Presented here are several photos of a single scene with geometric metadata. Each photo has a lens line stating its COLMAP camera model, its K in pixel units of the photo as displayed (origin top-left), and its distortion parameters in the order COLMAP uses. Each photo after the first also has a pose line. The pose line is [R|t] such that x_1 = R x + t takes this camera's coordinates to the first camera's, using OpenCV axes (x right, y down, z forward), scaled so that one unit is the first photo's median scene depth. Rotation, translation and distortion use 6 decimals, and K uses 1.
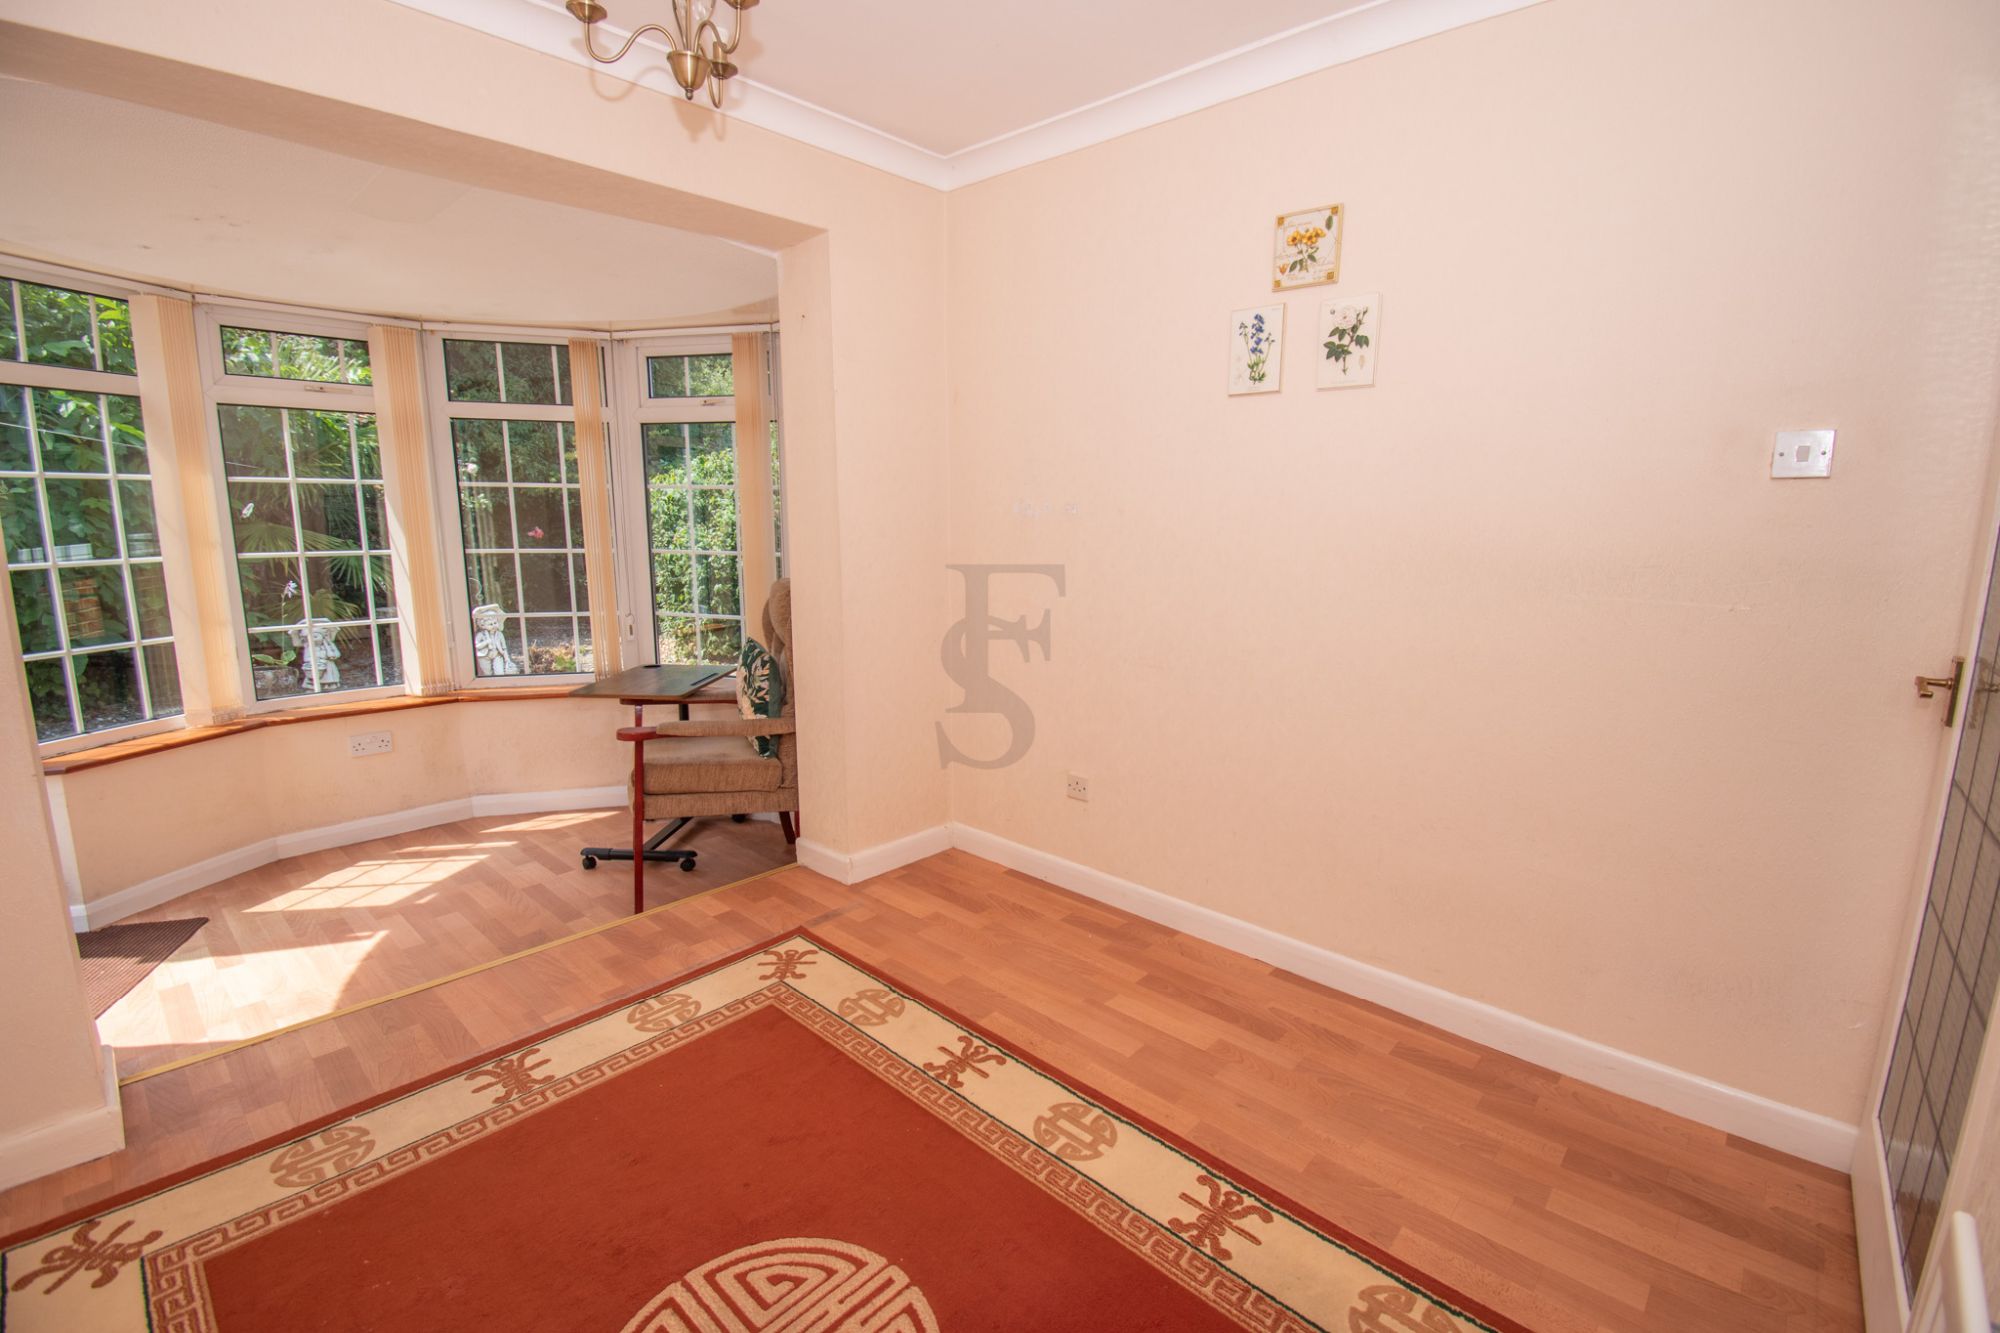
lens RADIAL K [[895.7, 0, 1012.8], [0, 895.7, 670.4], [0, 0, 1]] dist [0.014437, -0.025872]
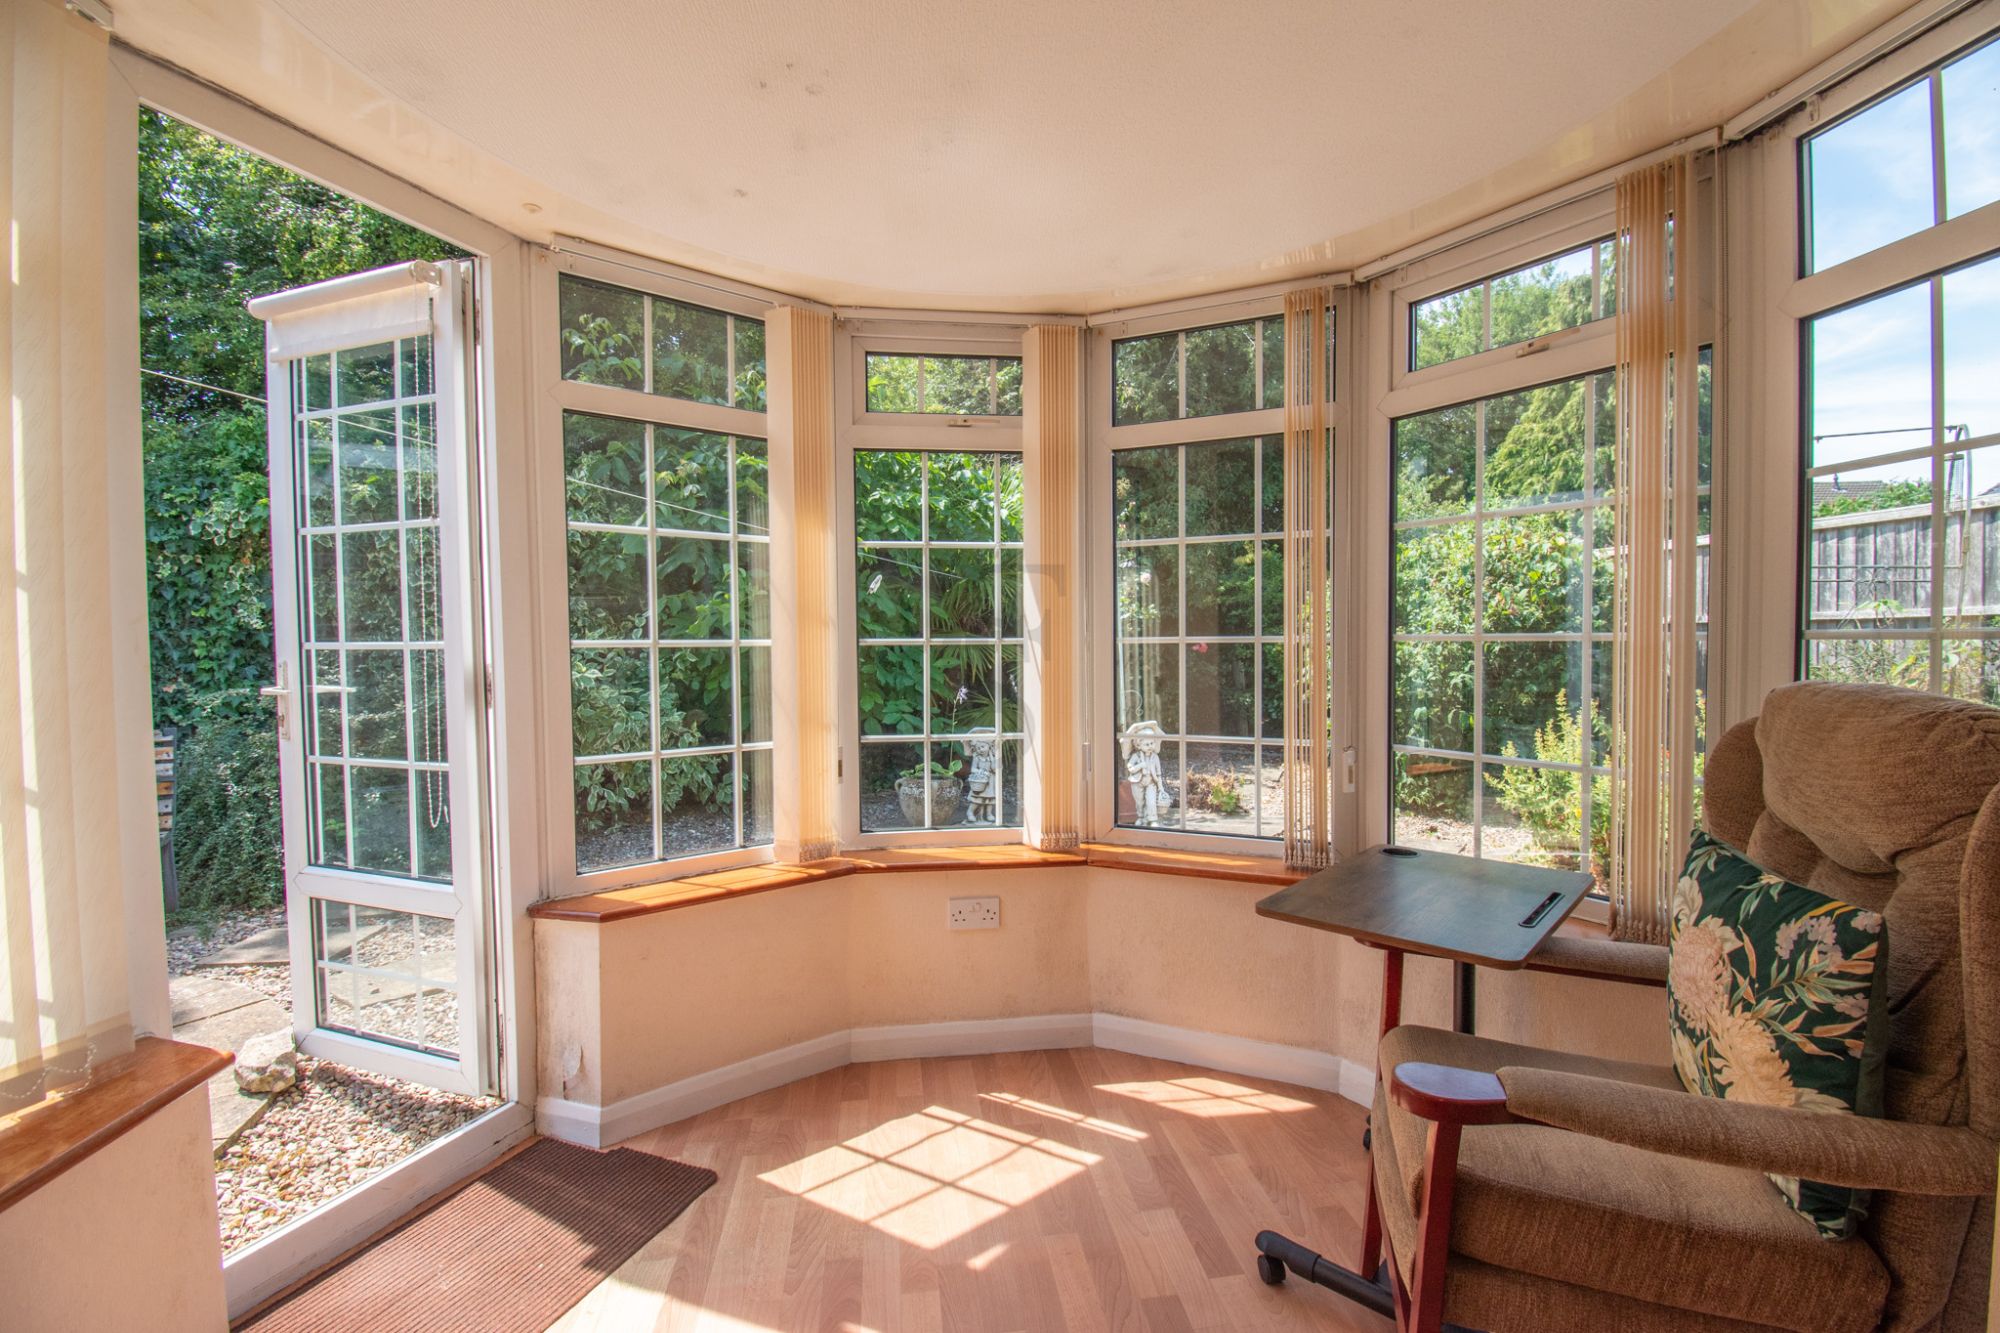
lens RADIAL K [[895.7, 0, 1012.8], [0, 895.7, 670.4], [0, 0, 1]] dist [0.014437, -0.025872]
pose [[0.774463, 0.007022, -0.632580, -0.268400], [-0.095549, 0.989766, -0.105993, -0.035003], [0.625362, 0.142530, 0.767208, 0.483005]]
